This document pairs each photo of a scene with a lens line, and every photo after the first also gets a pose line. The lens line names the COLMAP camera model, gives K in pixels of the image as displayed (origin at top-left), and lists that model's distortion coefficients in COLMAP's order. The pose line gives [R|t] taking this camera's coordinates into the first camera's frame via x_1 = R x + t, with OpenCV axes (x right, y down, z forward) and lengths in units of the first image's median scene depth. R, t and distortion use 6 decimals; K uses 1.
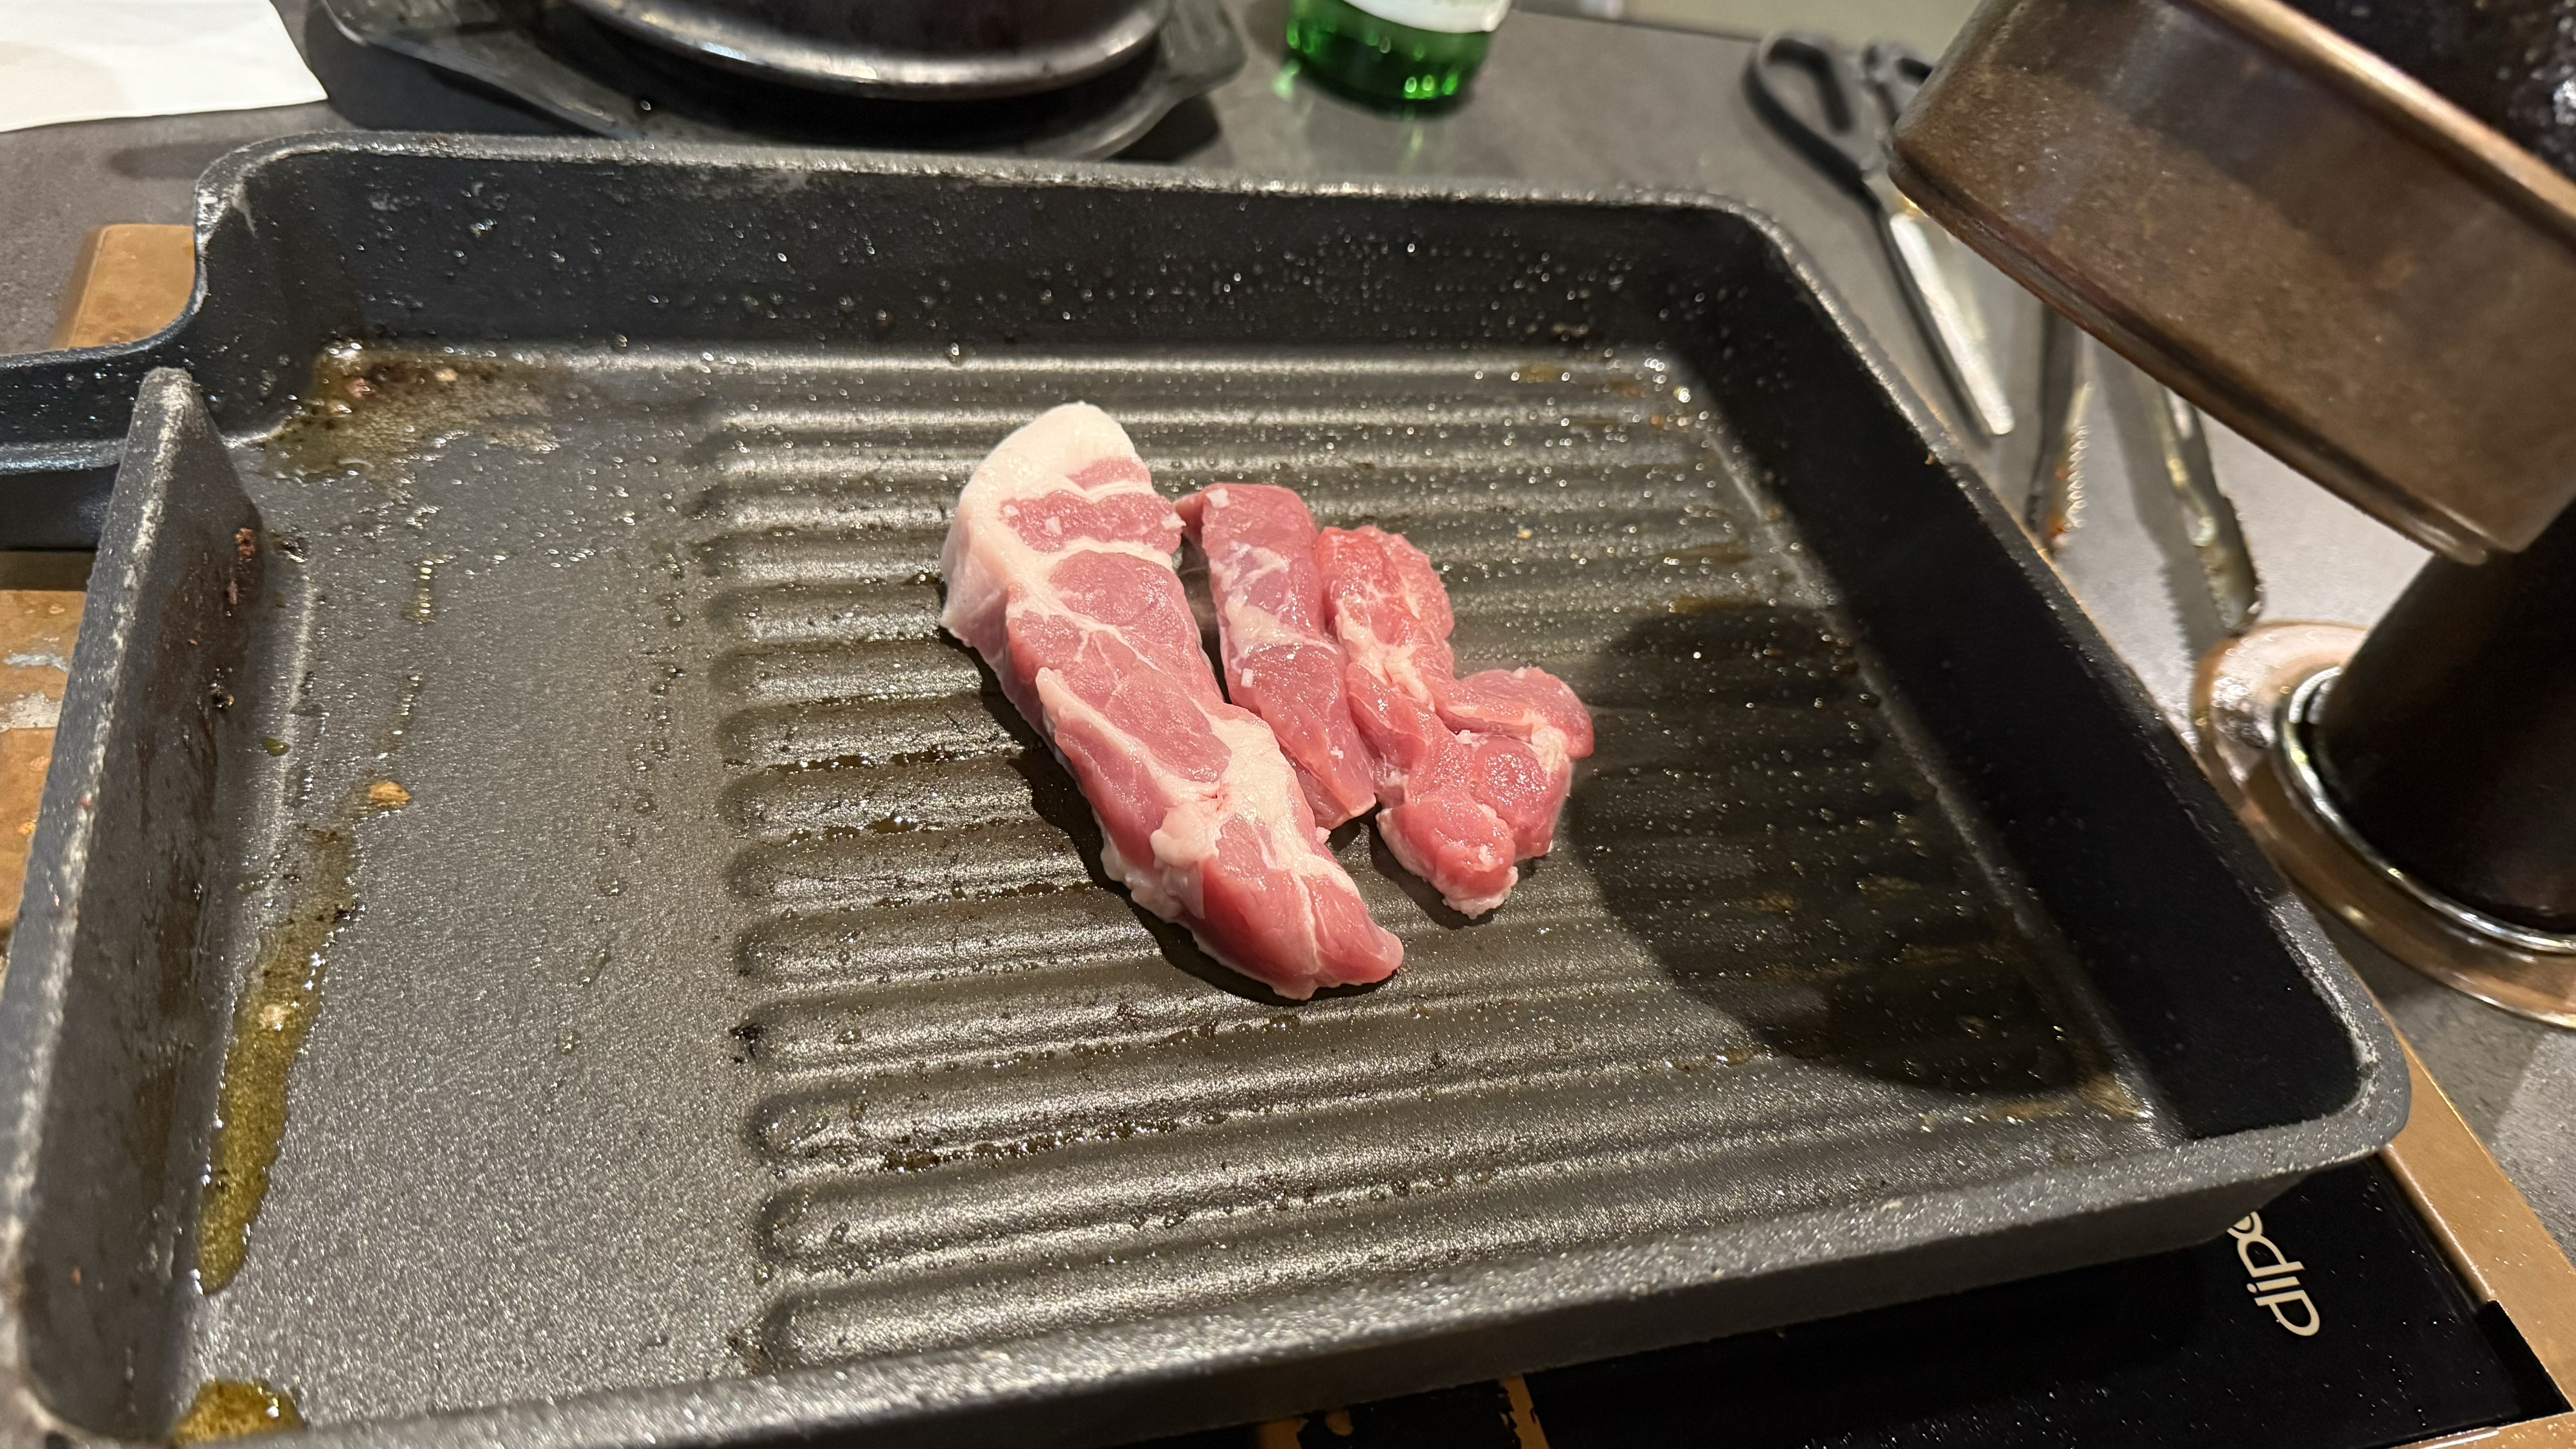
lens RADIAL K [[1869.9, 0, 1271.9], [0, 1869.9, 743.3], [0, 0, 1]] dist [-0.020889, -0.014644]
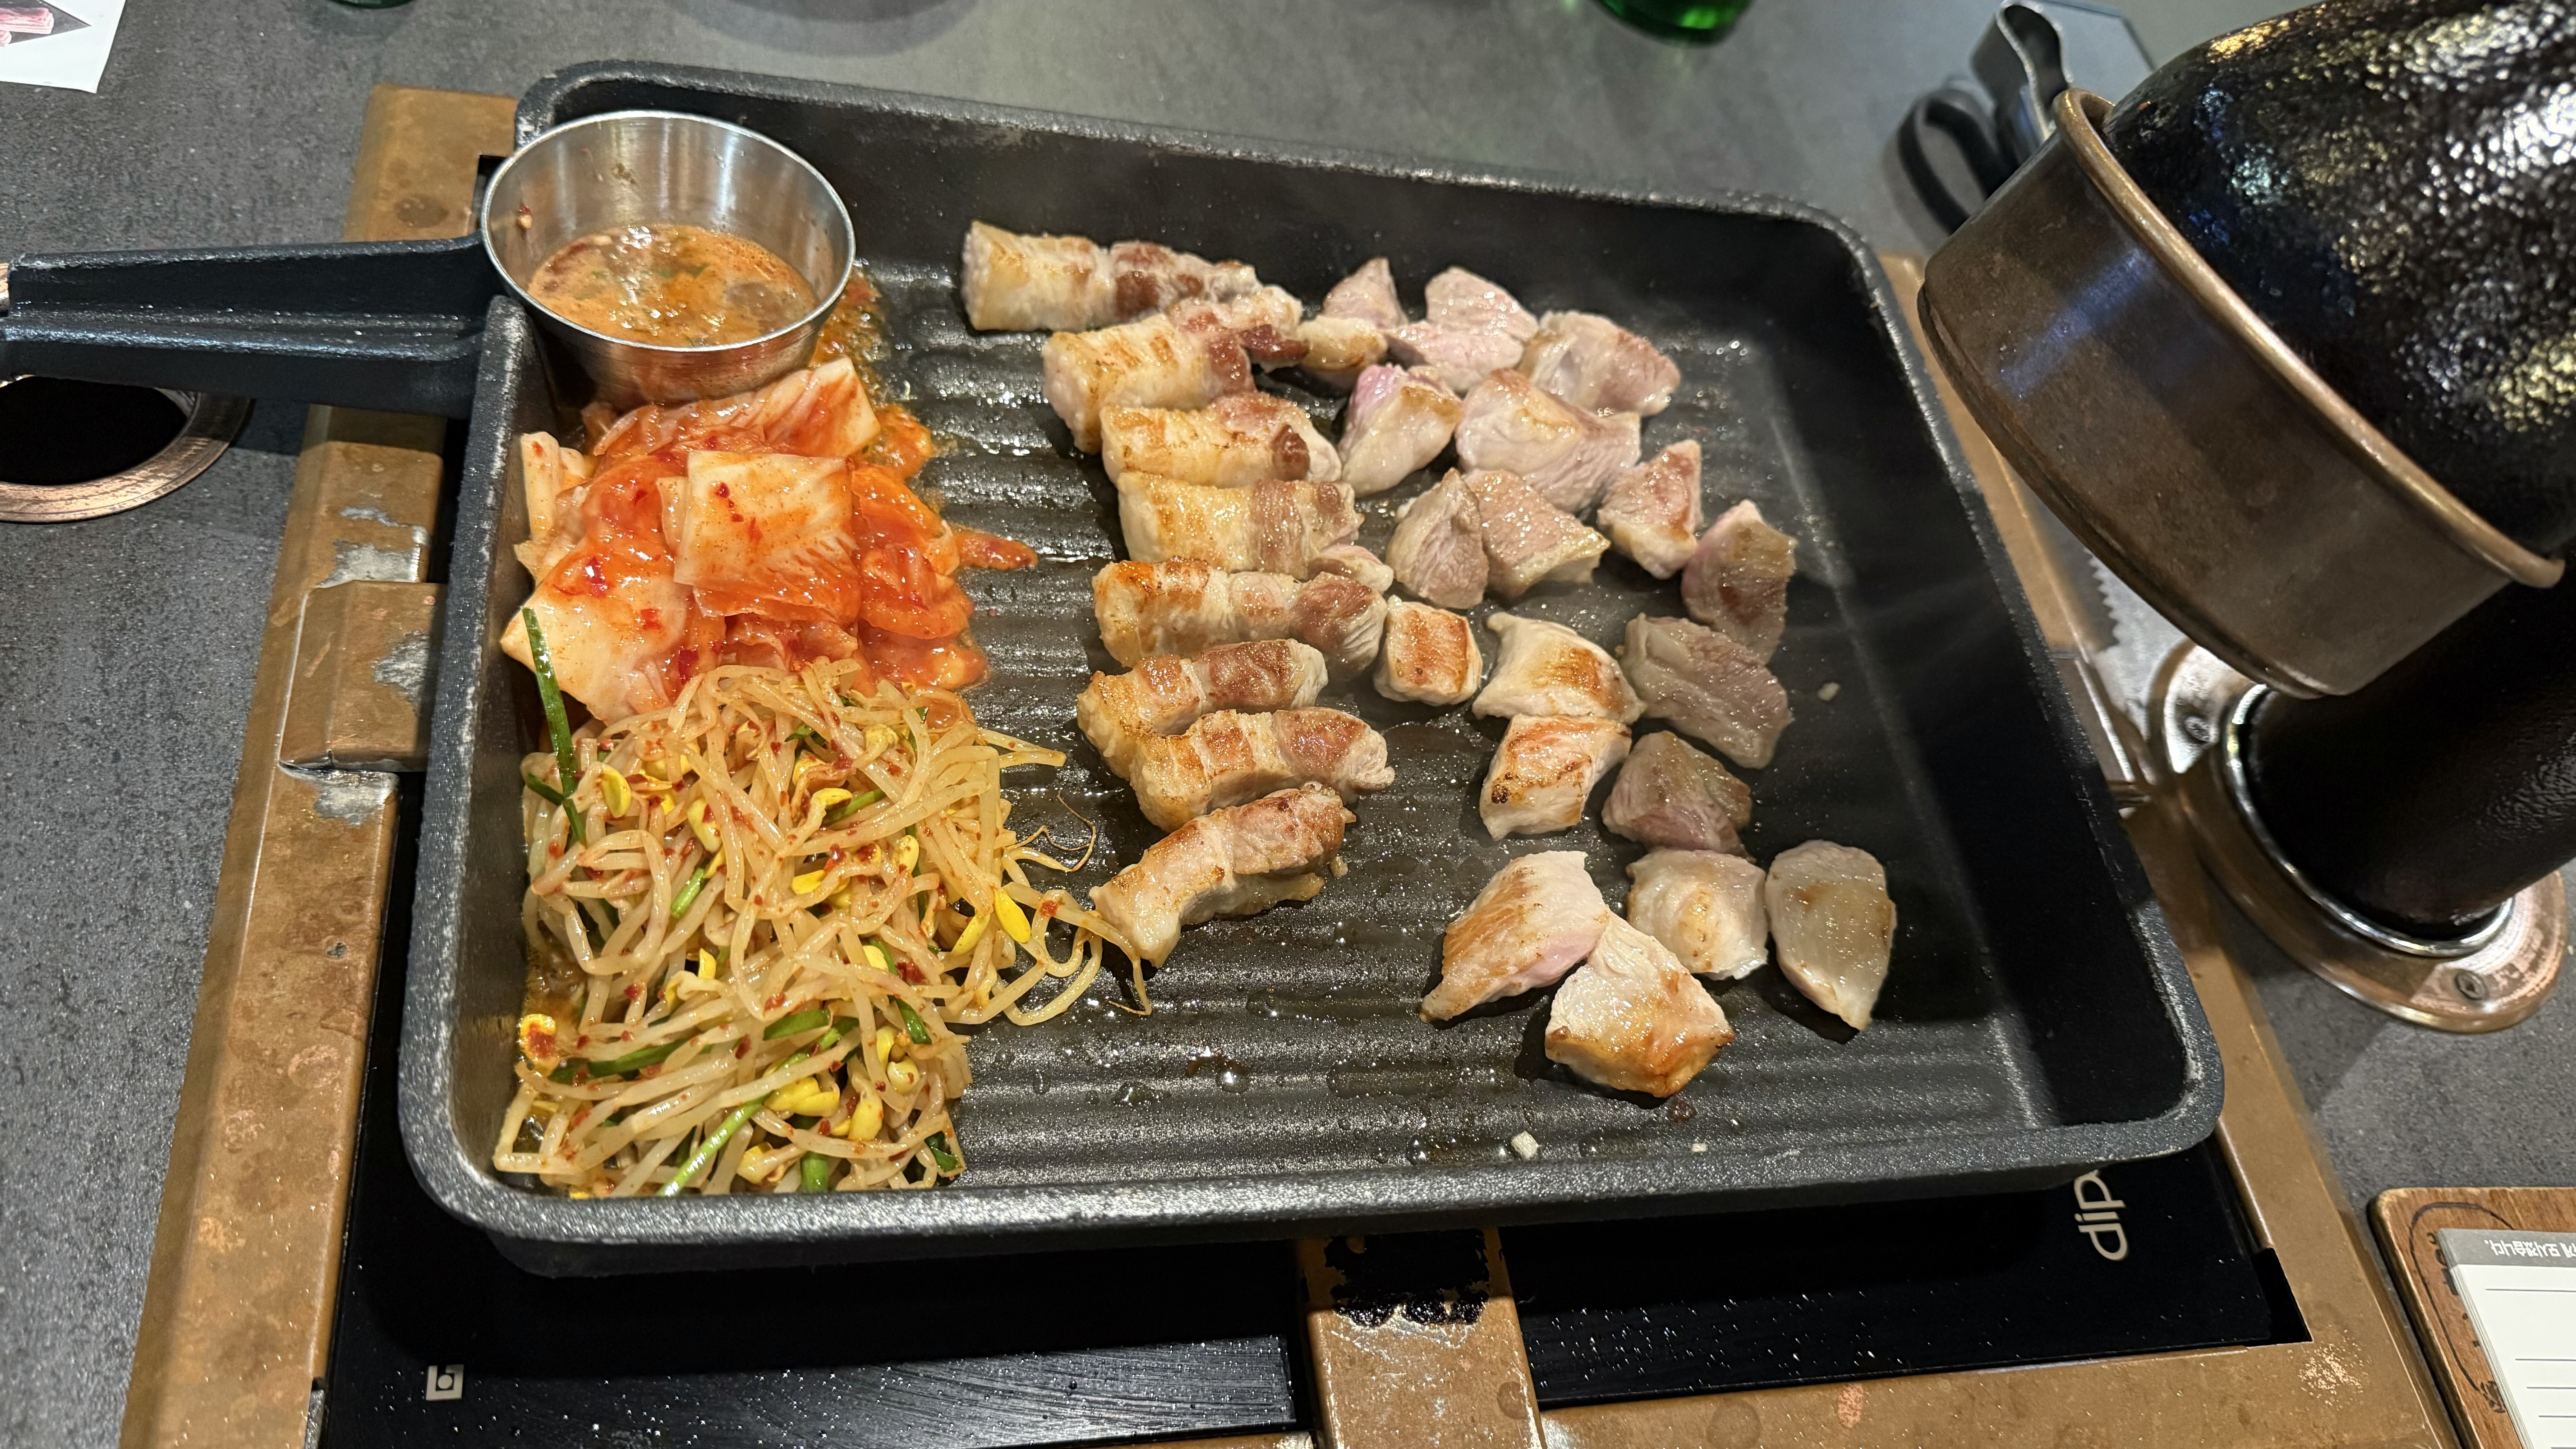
lens RADIAL K [[1869.9, 0, 1279.5], [0, 1869.9, 720.4], [0, 0, 1]] dist [-0.020889, -0.014644]
pose [[0.992364, 0.123179, -0.006314, -0.051621], [-0.120902, 0.981595, 0.147828, -0.177924], [0.024407, -0.145936, 0.988993, -0.243533]]
